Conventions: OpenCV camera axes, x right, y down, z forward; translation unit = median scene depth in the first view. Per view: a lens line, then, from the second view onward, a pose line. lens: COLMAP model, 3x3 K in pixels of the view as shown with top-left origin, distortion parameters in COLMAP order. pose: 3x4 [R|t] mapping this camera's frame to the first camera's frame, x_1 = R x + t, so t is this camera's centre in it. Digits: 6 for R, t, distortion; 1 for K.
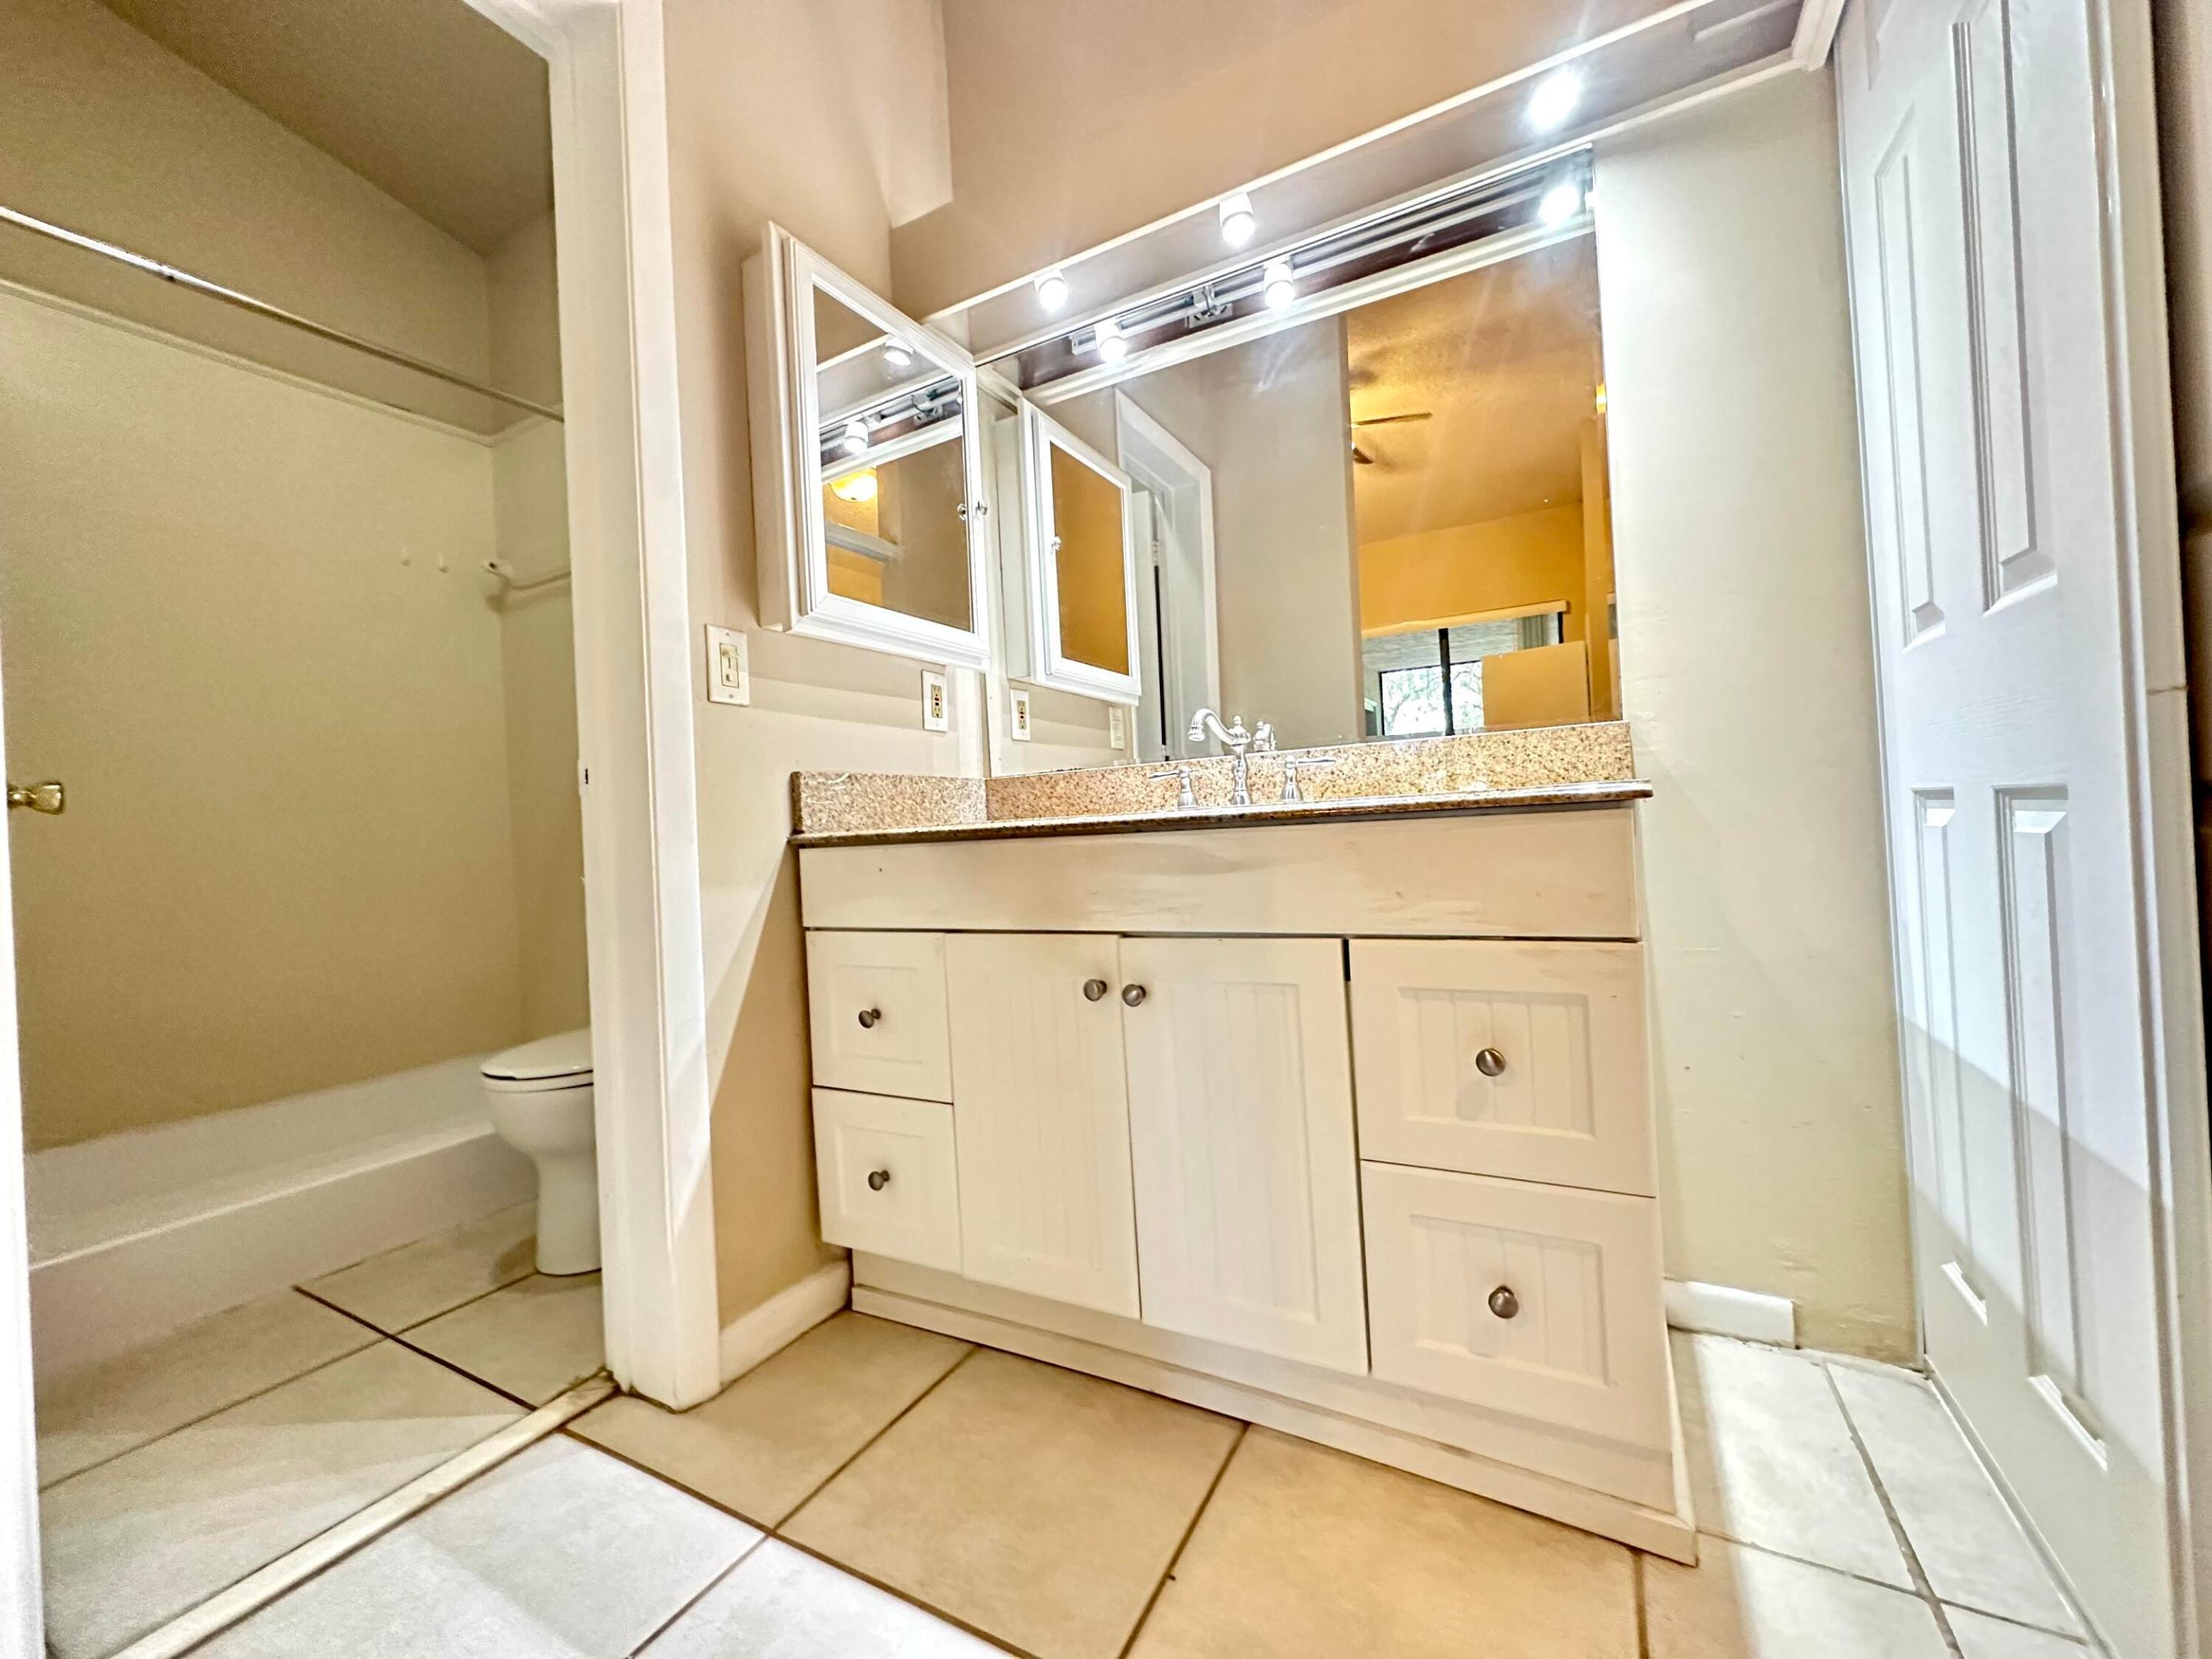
lens RADIAL K [[880.1, 0, 1107.1], [0, 880.1, 822.8], [0, 0, 1]] dist [-0.003437, 0.000496]
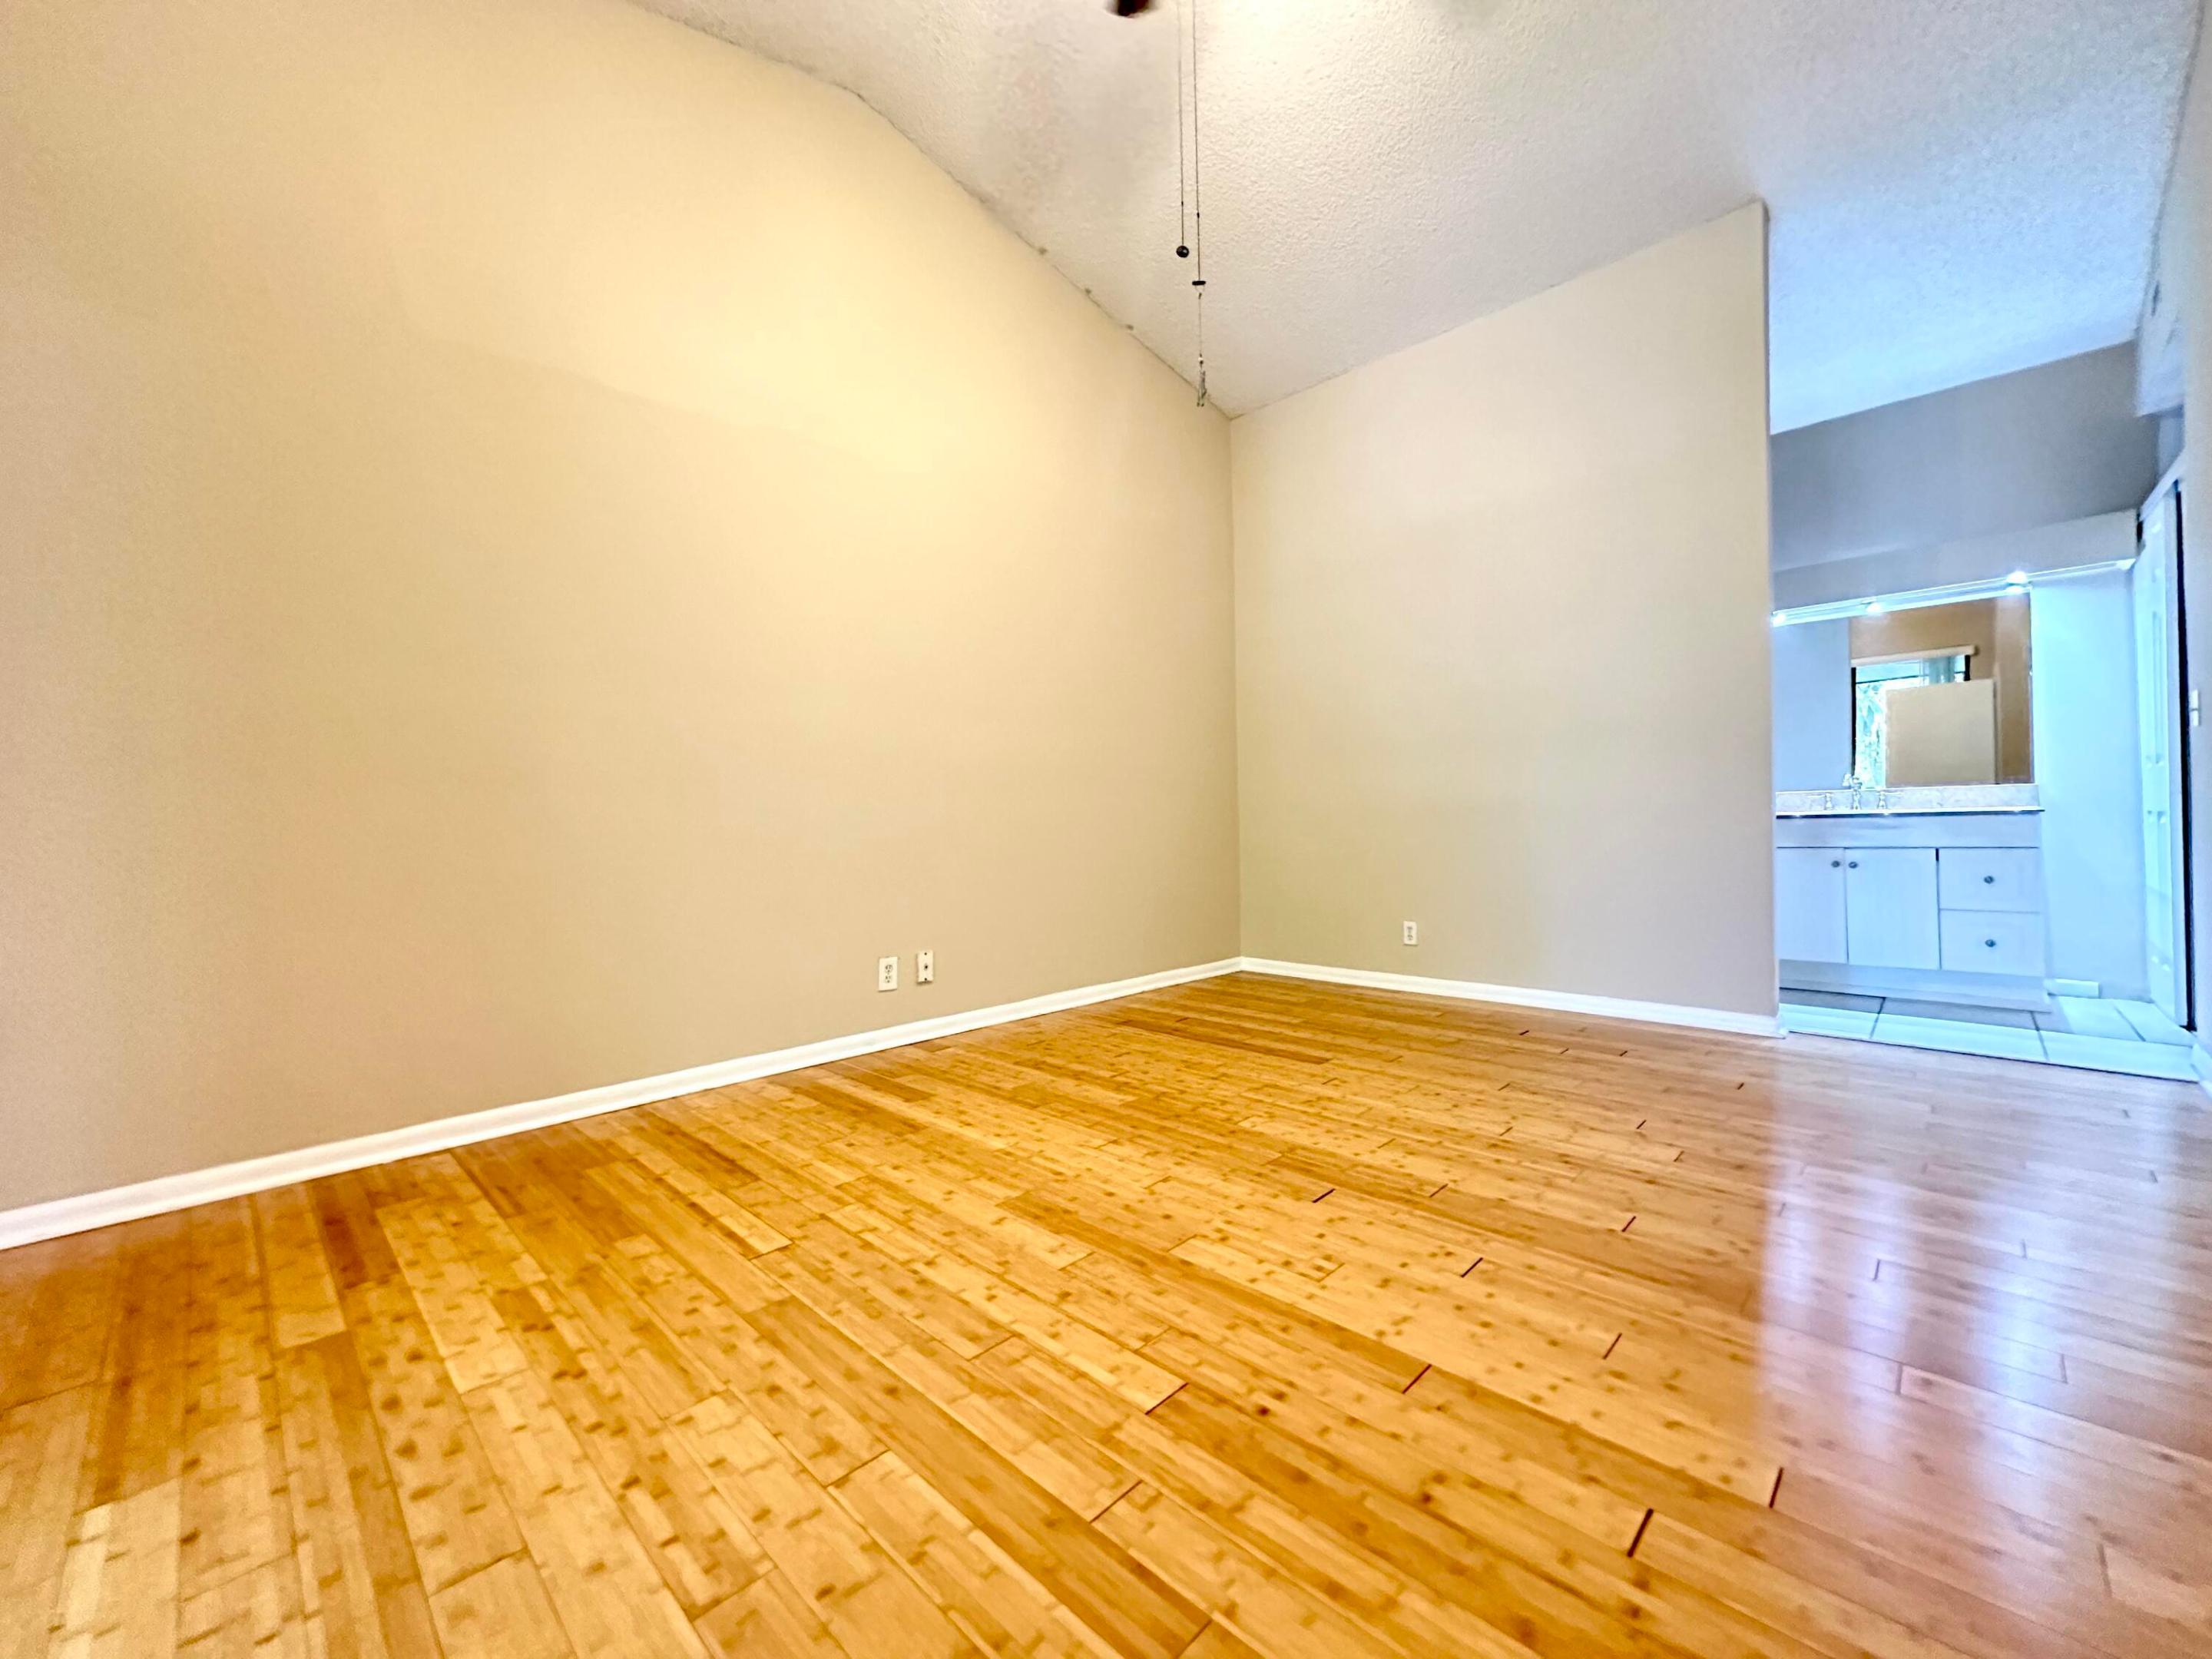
lens RADIAL K [[872.8, 0, 1109.8], [0, 872.8, 836.0], [0, 0, 1]] dist [-0.000305, -0.000644]
pose [[0.962815, 0.036127, -0.267734, -1.781844], [-0.029404, 0.999145, 0.029077, 0.067743], [0.268555, -0.020123, 0.963054, -2.927694]]
